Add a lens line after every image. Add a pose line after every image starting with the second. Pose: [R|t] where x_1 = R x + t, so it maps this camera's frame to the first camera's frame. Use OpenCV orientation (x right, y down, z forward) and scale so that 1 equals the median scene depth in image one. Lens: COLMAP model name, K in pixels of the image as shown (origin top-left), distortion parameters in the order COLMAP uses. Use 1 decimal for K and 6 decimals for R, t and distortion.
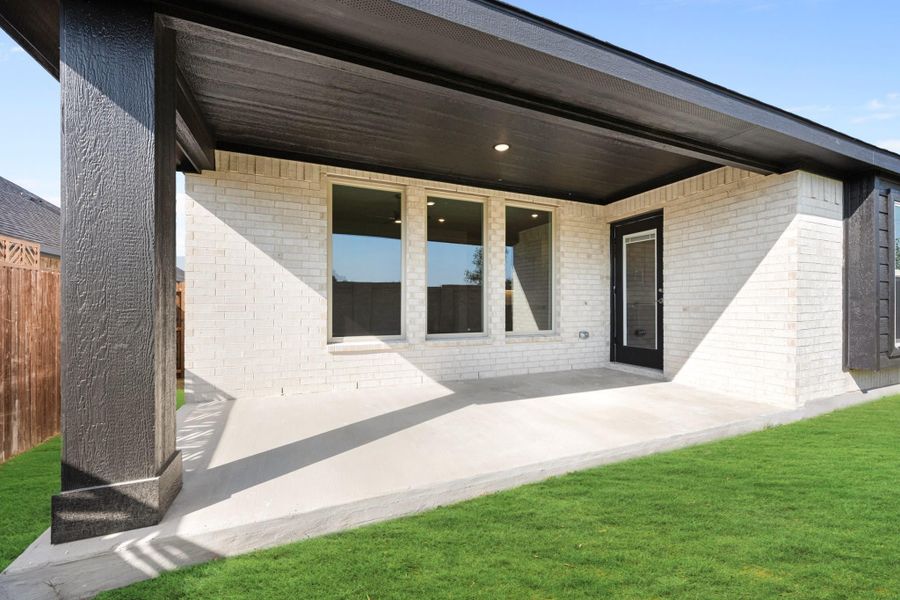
lens RADIAL K [[364.2, 0, 451.6], [0, 364.2, 305.4], [0, 0, 1]] dist [0.001503, 0.000193]
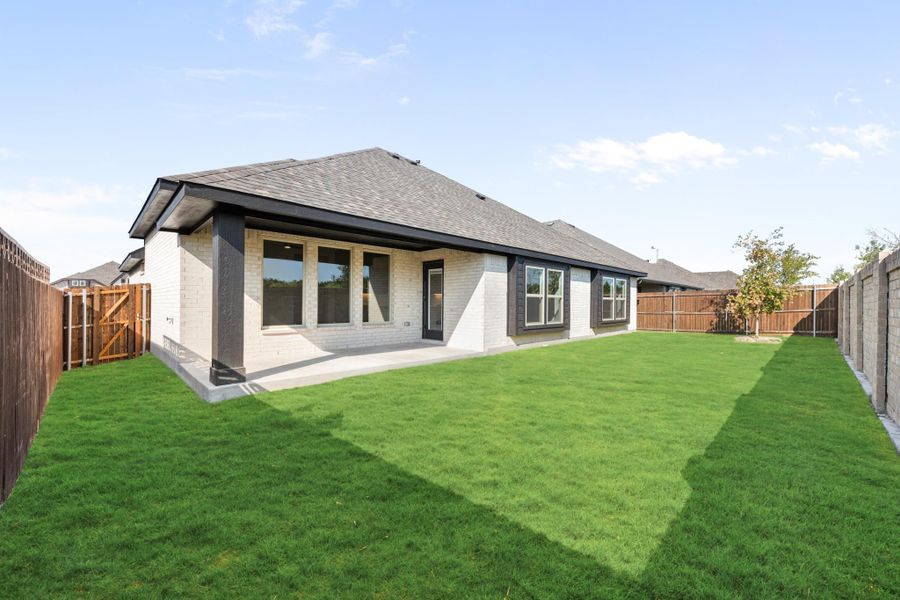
lens RADIAL K [[364.2, 0, 451.6], [0, 364.2, 305.4], [0, 0, 1]] dist [0.001503, 0.000193]
pose [[0.927118, 0.004779, 0.374740, -0.129286], [-0.007285, 0.999960, 0.005271, -0.026234], [-0.374699, -0.007617, 0.927115, -0.901535]]
